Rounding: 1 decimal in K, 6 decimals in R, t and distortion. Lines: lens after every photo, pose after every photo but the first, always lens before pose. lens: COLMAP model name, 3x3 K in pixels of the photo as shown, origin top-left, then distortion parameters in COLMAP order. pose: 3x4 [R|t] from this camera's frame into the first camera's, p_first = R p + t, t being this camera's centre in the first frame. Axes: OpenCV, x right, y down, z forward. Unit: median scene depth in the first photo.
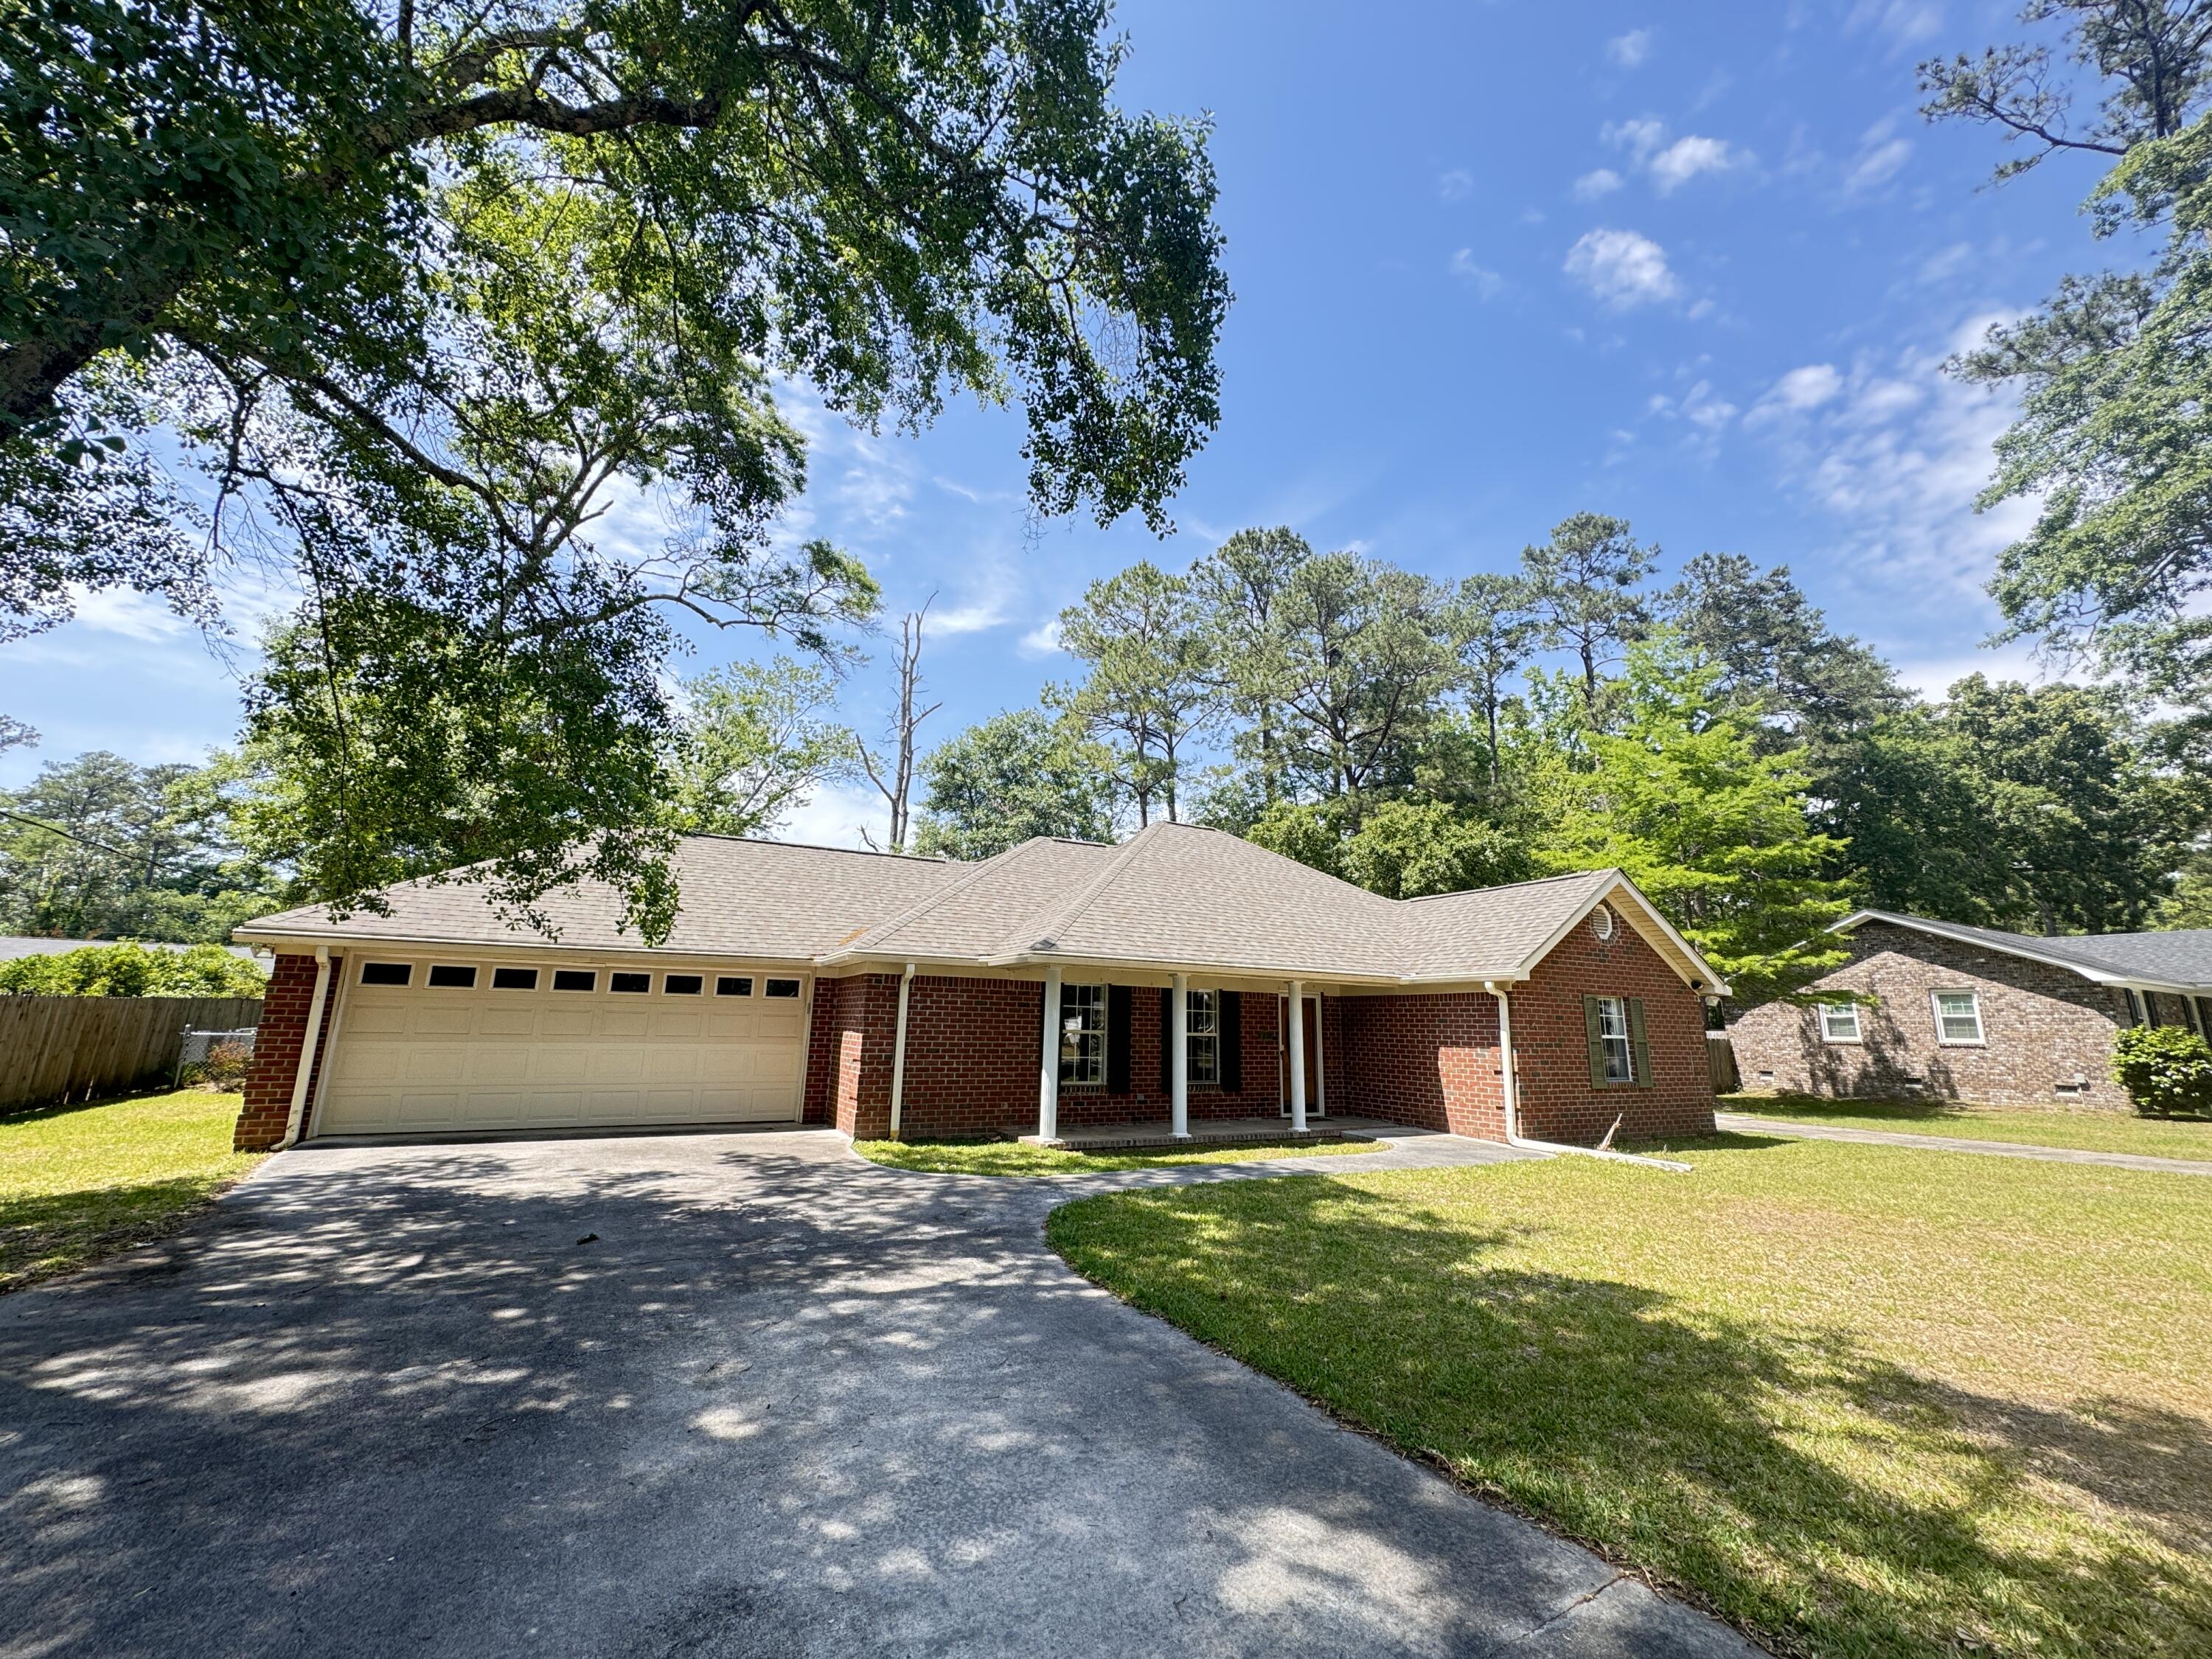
lens RADIAL K [[886.3, 0, 1105.8], [0, 886.3, 828.7], [0, 0, 1]] dist [0.001201, 0.000241]
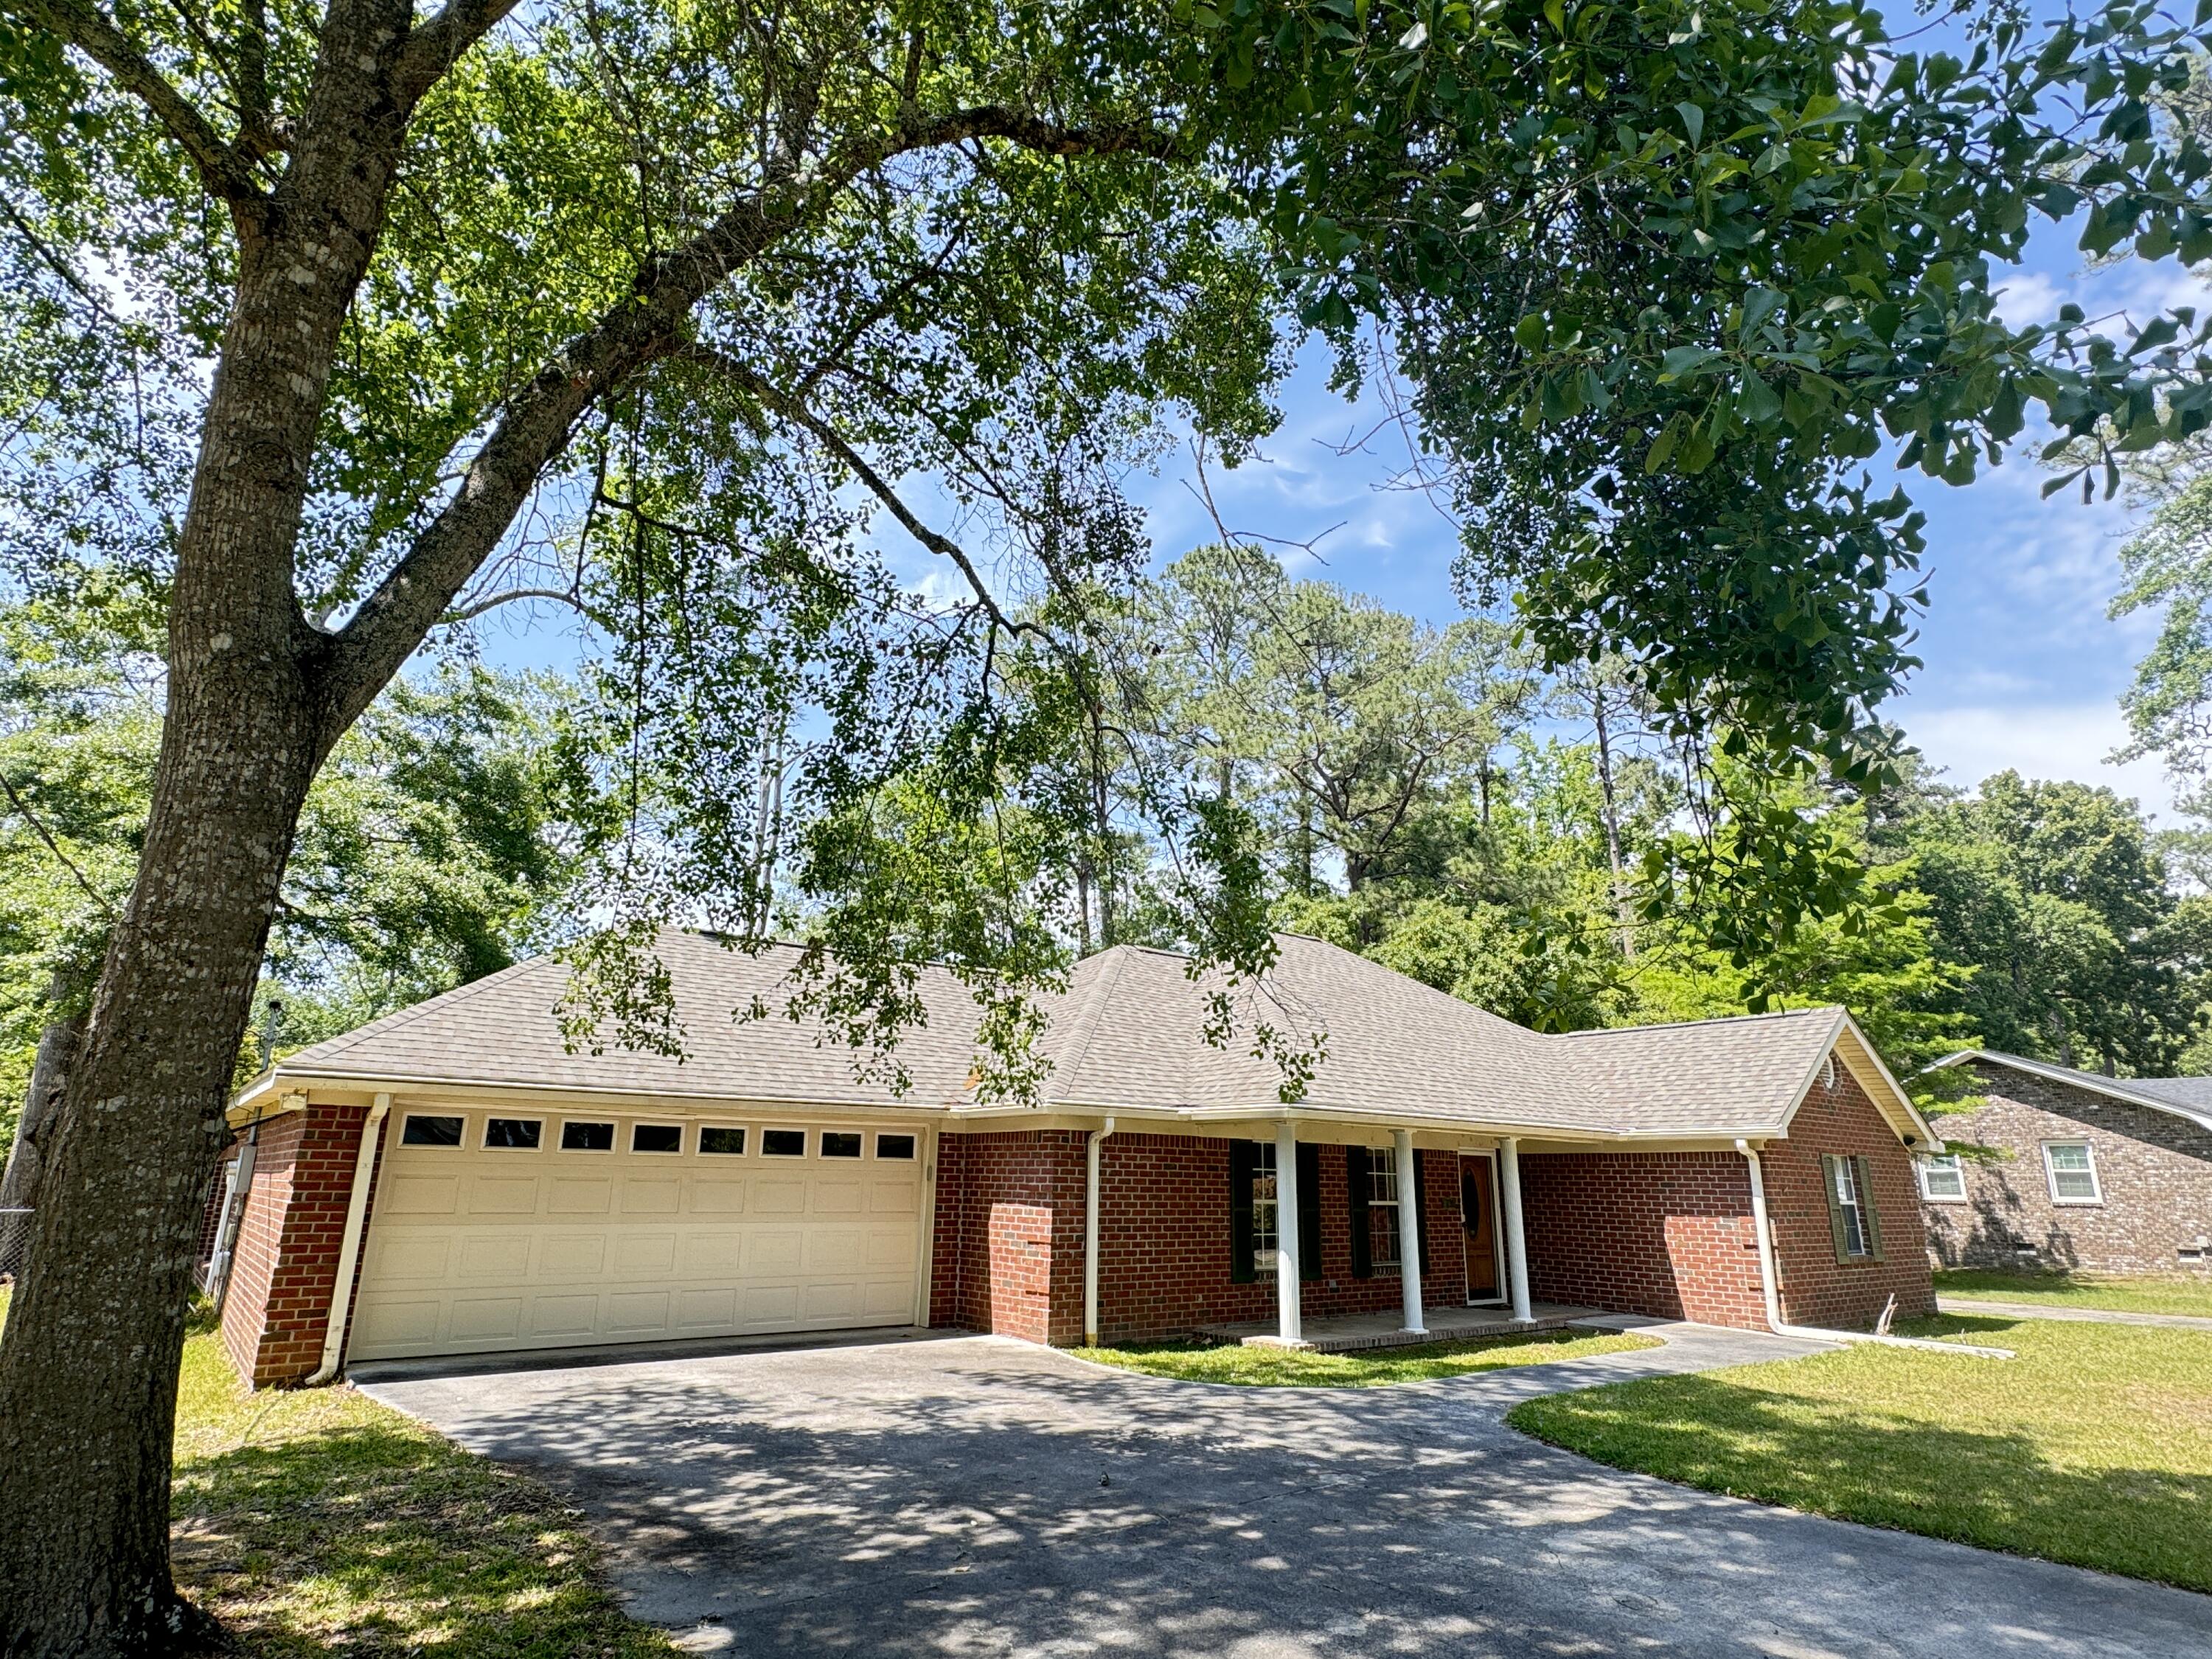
lens RADIAL K [[1194.4, 0, 1107.2], [0, 1194.4, 827.9], [0, 0, 1]] dist [0.002331, -0.001070]
pose [[0.985587, 0.042867, 0.163647, -0.319477], [-0.031572, 0.996976, -0.071007, -0.022768], [-0.166196, 0.064817, 0.983960, -0.050286]]
